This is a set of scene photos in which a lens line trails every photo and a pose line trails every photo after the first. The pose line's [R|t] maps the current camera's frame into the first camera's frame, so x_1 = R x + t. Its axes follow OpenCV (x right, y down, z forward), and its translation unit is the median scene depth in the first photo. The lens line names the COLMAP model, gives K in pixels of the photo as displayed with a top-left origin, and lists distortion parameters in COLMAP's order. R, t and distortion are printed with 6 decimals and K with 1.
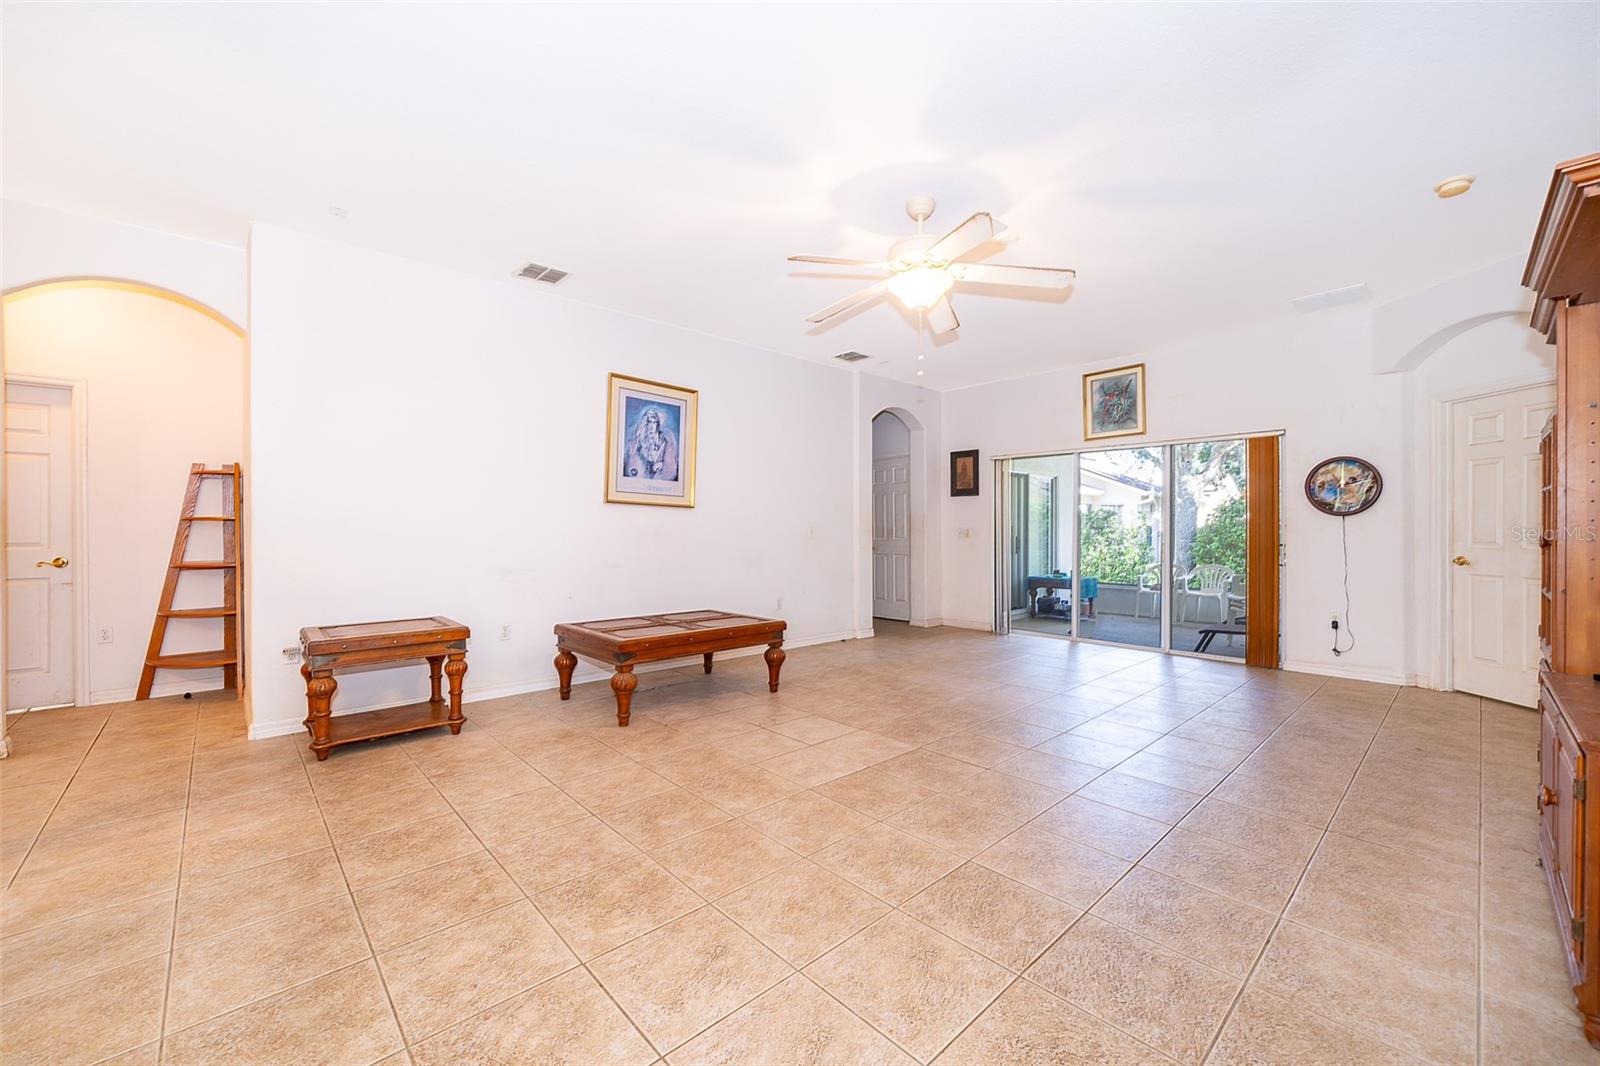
lens RADIAL K [[619.3, 0, 816.0], [0, 619.3, 532.4], [0, 0, 1]] dist [-0.003113, -0.000292]
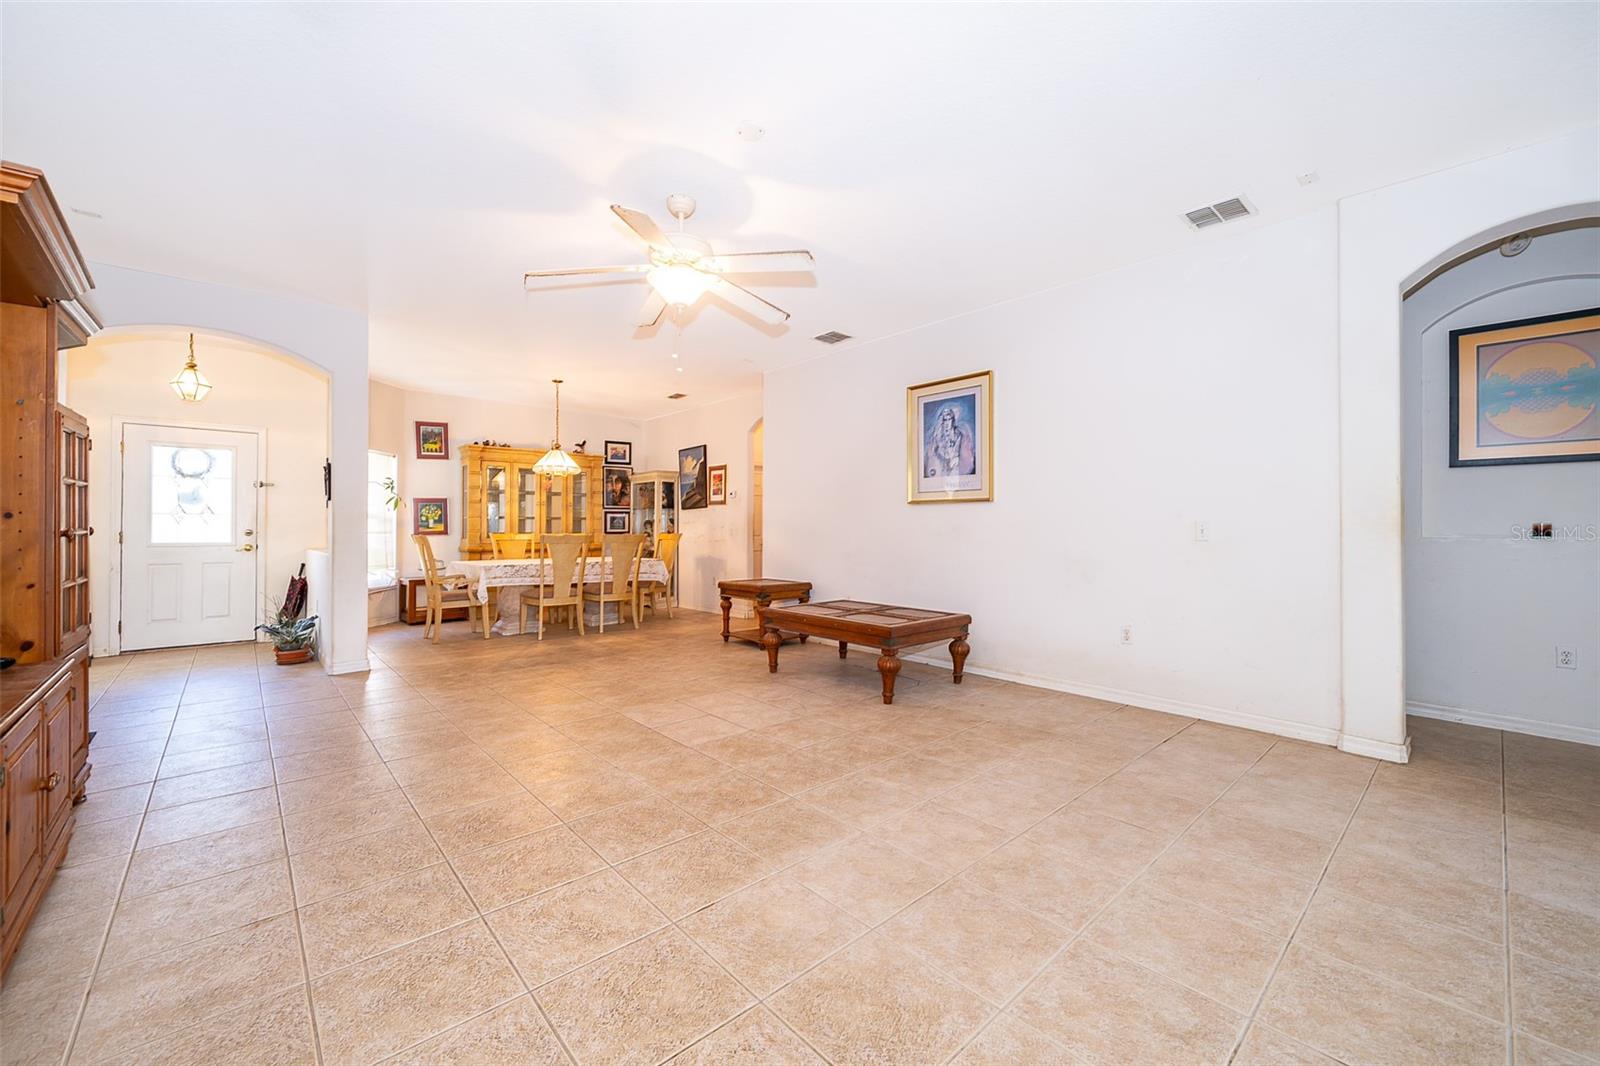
lens RADIAL K [[633.0, 0, 801.9], [0, 633.0, 526.2], [0, 0, 1]] dist [0.000669, 0.000045]
pose [[-0.020412, -0.004204, -0.999783, 0.908707], [-0.003507, 0.999985, -0.004134, 0.000115], [0.999786, 0.003422, -0.020426, 0.930114]]
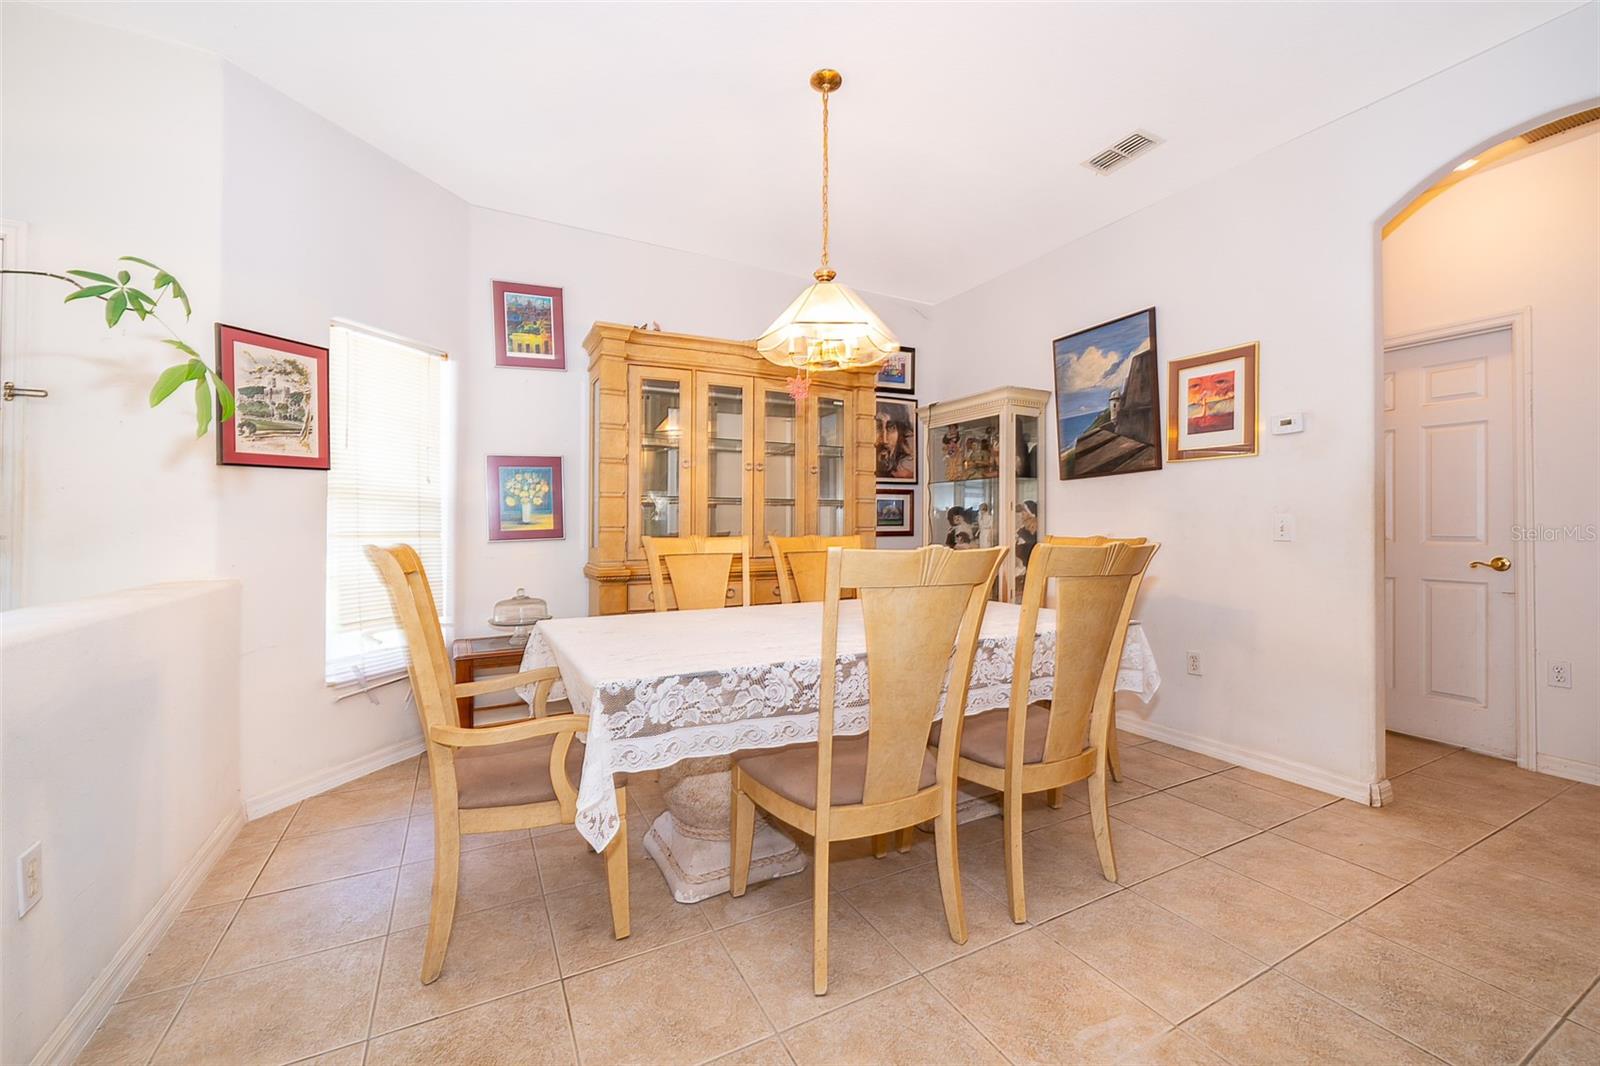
lens RADIAL K [[630.5, 0, 780.8], [0, 630.5, 517.9], [0, 0, 1]] dist [-0.001648, 0.000026]
pose [[-0.288896, -0.010557, -0.957302, -0.228810], [-0.001881, 0.999944, -0.010460, 0.002383], [0.957359, -0.001221, -0.288899, 0.361368]]
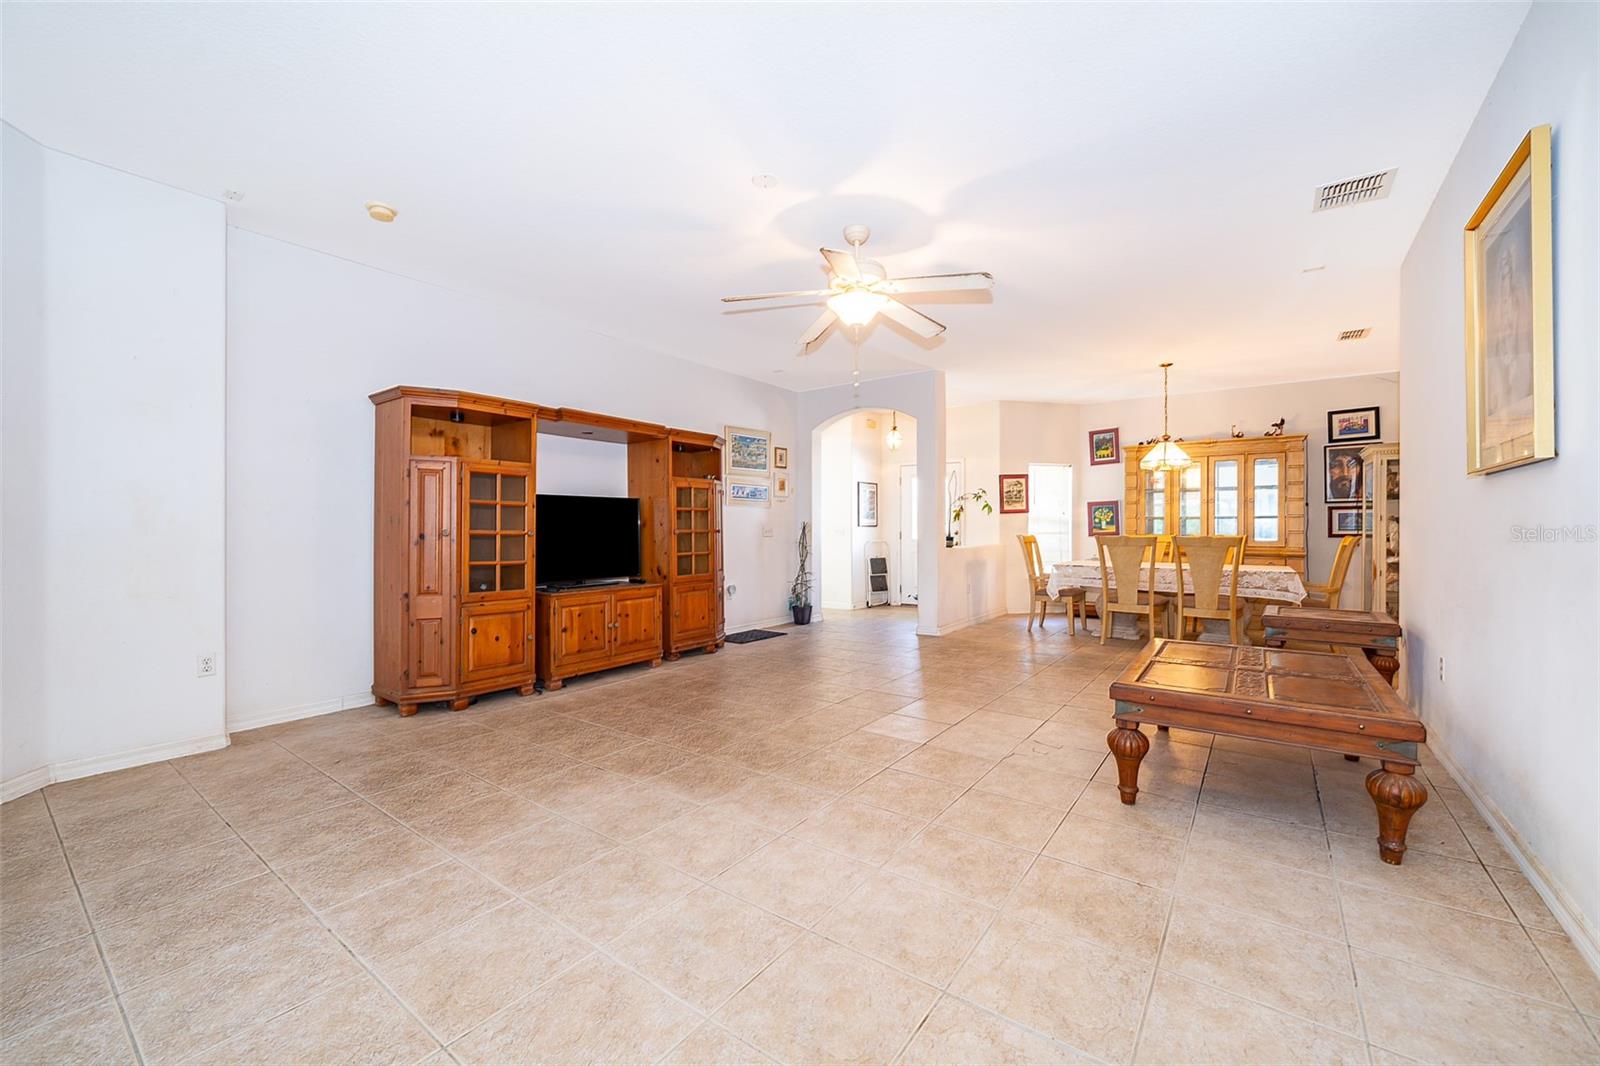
lens RADIAL K [[640.9, 0, 800.0], [0, 640.9, 533.0], [0, 0, 1]] dist [-0.001312, -0.000096]
pose [[-0.985208, 0.000396, -0.171364, 0.353981], [-0.000822, 0.999975, 0.007034, -0.000450], [0.171362, 0.007071, -0.985183, 1.608080]]
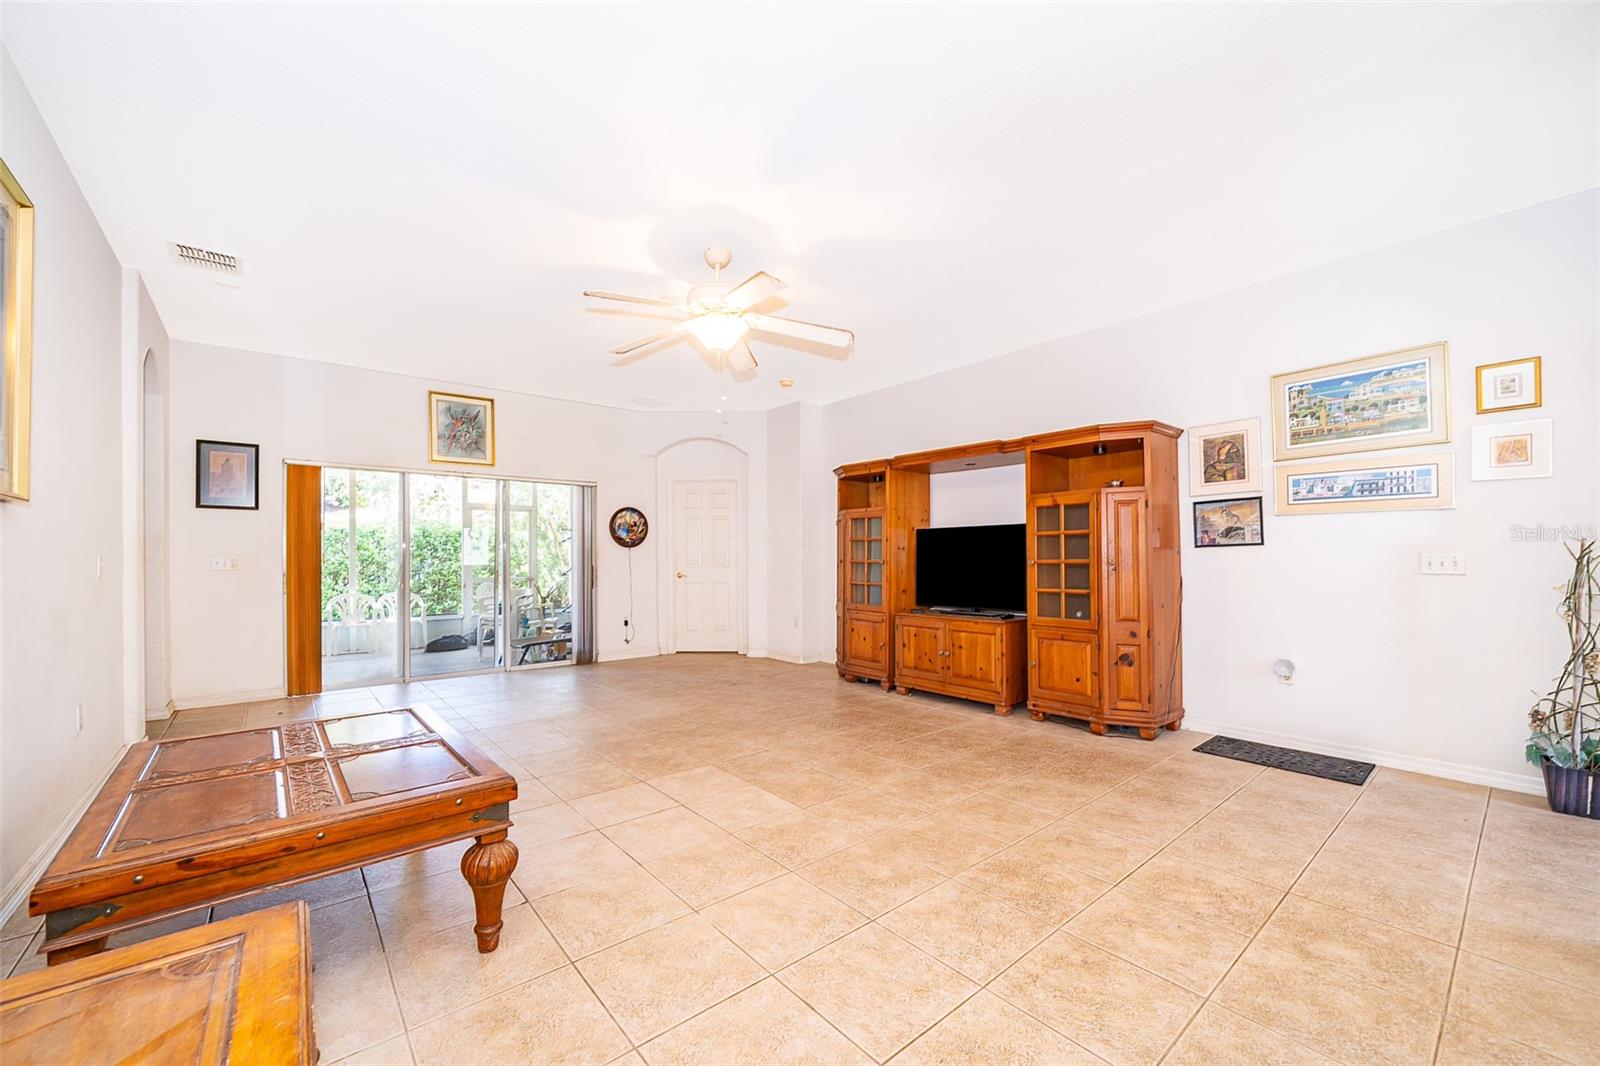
lens RADIAL K [[620.7, 0, 777.4], [0, 620.7, 550.1], [0, 0, 1]] dist [-0.000777, 0.000048]
pose [[0.087483, 0.009947, 0.996116, -0.680757], [0.005145, 0.999932, -0.010437, -0.004558], [-0.996153, 0.006038, 0.087426, 0.615038]]
